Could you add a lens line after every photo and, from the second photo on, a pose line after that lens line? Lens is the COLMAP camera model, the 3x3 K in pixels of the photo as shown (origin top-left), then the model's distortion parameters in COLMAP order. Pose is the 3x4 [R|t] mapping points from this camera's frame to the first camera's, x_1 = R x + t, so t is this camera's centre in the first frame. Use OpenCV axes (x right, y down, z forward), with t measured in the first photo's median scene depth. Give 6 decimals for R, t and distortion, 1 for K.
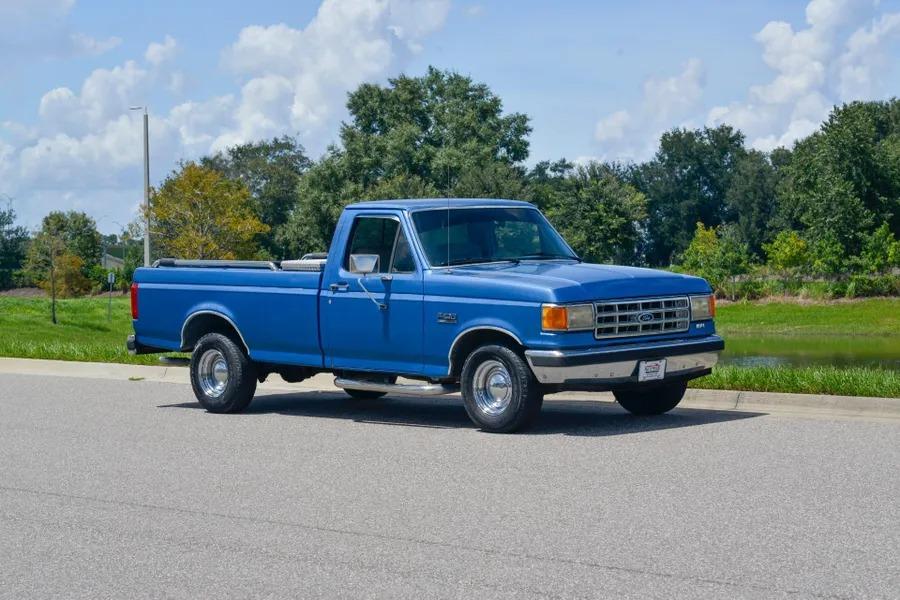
lens RADIAL K [[2151.4, 0, 451.3], [0, 2151.4, 299.9], [0, 0, 1]] dist [0.077600, 0.000000]
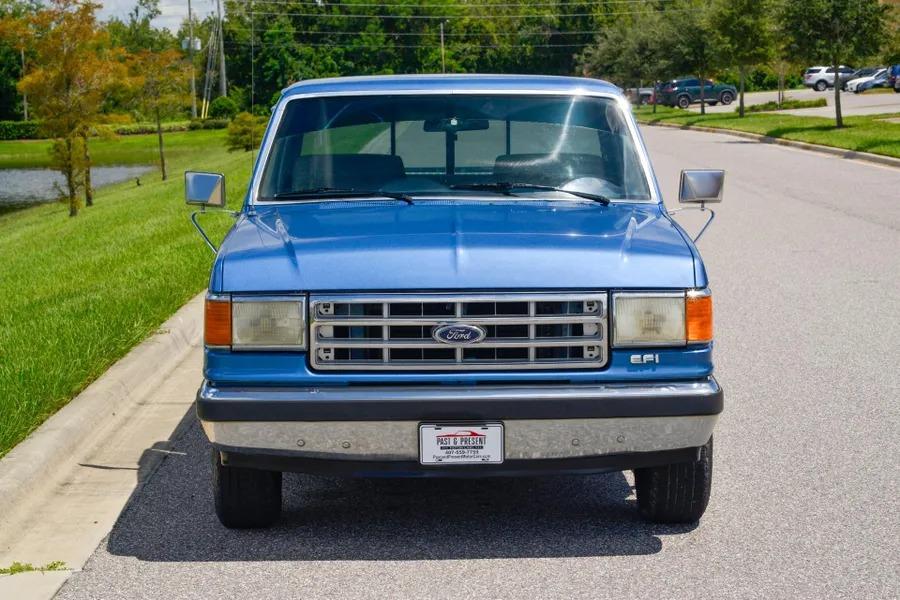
lens RADIAL K [[2151.4, 0, 450.3], [0, 2151.4, 299.8], [0, 0, 1]] dist [0.077600, 0.000000]
pose [[0.700989, 0.078154, -0.708877, 0.409600], [-0.035159, 0.996556, 0.075103, -0.033771], [0.712305, -0.027723, 0.701323, 0.634094]]
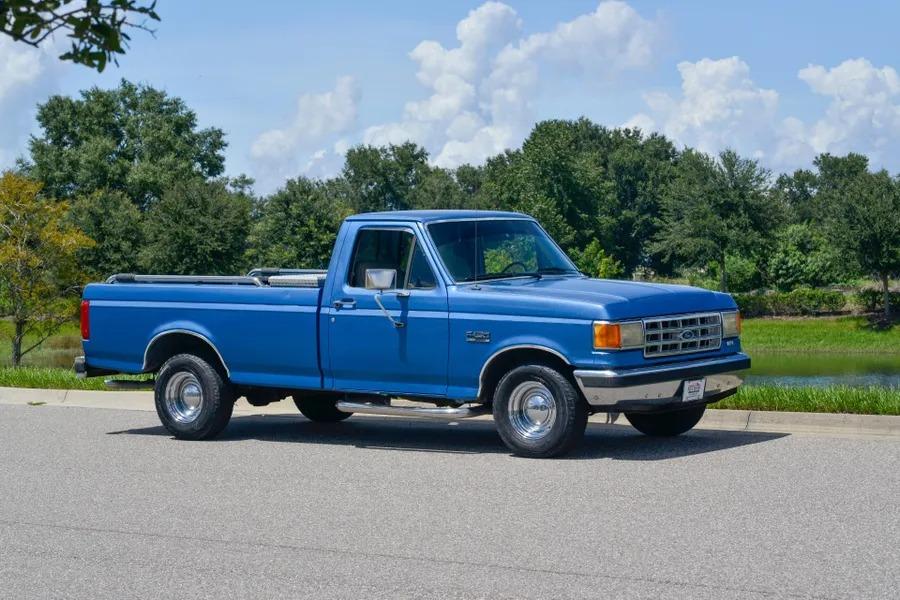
lens RADIAL K [[2151.4, 0, 447.8], [0, 2151.4, 296.6], [0, 0, 1]] dist [0.077600, 0.000000]
pose [[0.987573, -0.002467, 0.157139, -0.157501], [0.003902, 0.999953, -0.008822, -0.000791], [-0.157110, 0.009326, 0.987537, 0.069343]]
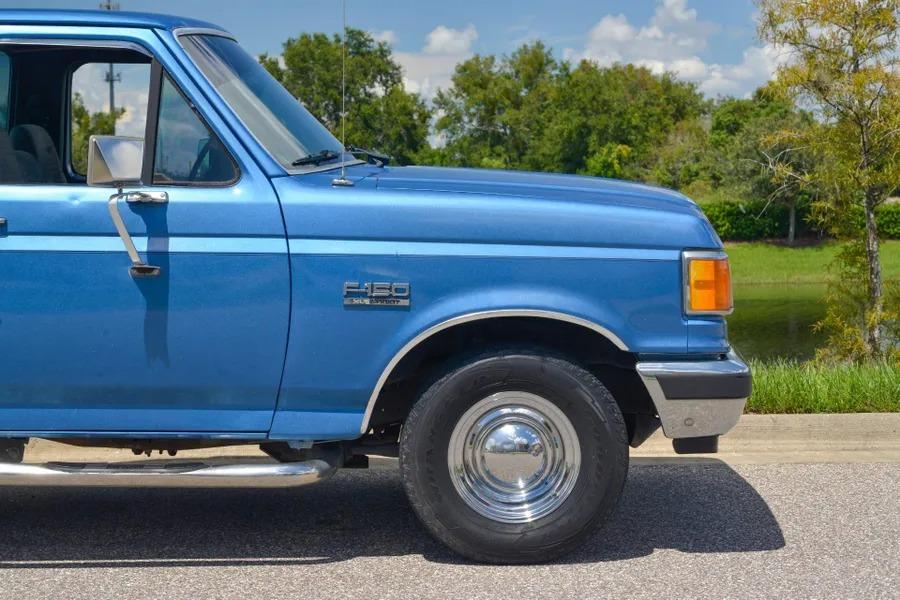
lens RADIAL K [[2151.4, 0, 452.4], [0, 2151.4, 297.9], [0, 0, 1]] dist [0.077600, 0.000000]
pose [[0.699489, -0.032621, 0.713898, -0.271578], [0.020987, 0.999464, 0.025106, -0.000676], [-0.714335, -0.002579, 0.699799, 0.681858]]
